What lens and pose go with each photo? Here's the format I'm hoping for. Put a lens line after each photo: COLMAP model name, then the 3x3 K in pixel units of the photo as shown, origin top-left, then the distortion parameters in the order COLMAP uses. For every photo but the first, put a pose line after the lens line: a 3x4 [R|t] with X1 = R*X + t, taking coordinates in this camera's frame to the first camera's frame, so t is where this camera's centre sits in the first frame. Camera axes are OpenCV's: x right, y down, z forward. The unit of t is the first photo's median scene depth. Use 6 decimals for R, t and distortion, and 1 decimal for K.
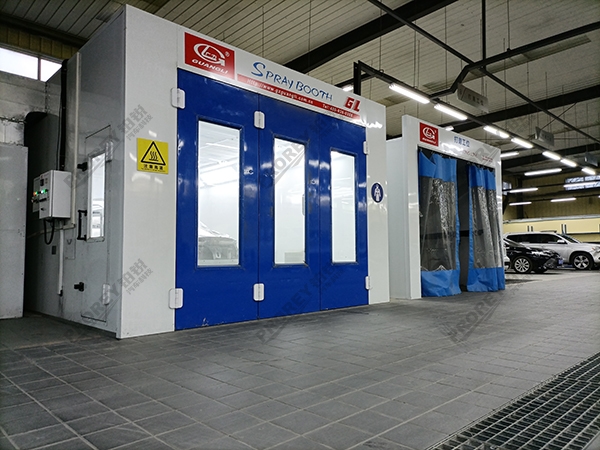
lens RADIAL K [[444.1, 0, 300.0], [0, 444.1, 225.0], [0, 0, 1]] dist [0.040250, -0.008769]
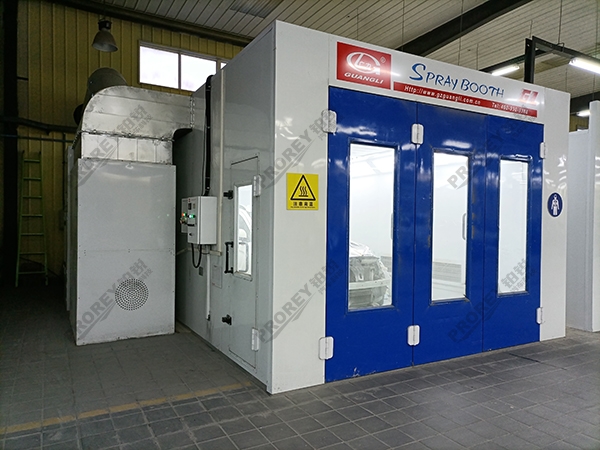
lens RADIAL K [[444.1, 0, 300.0], [0, 444.1, 225.0], [0, 0, 1]] dist [0.040250, -0.008769]
pose [[0.966983, 0.022714, -0.253826, -0.088427], [-0.002428, 0.996796, 0.079952, -0.130633], [0.254829, -0.076696, 0.963940, 0.112533]]
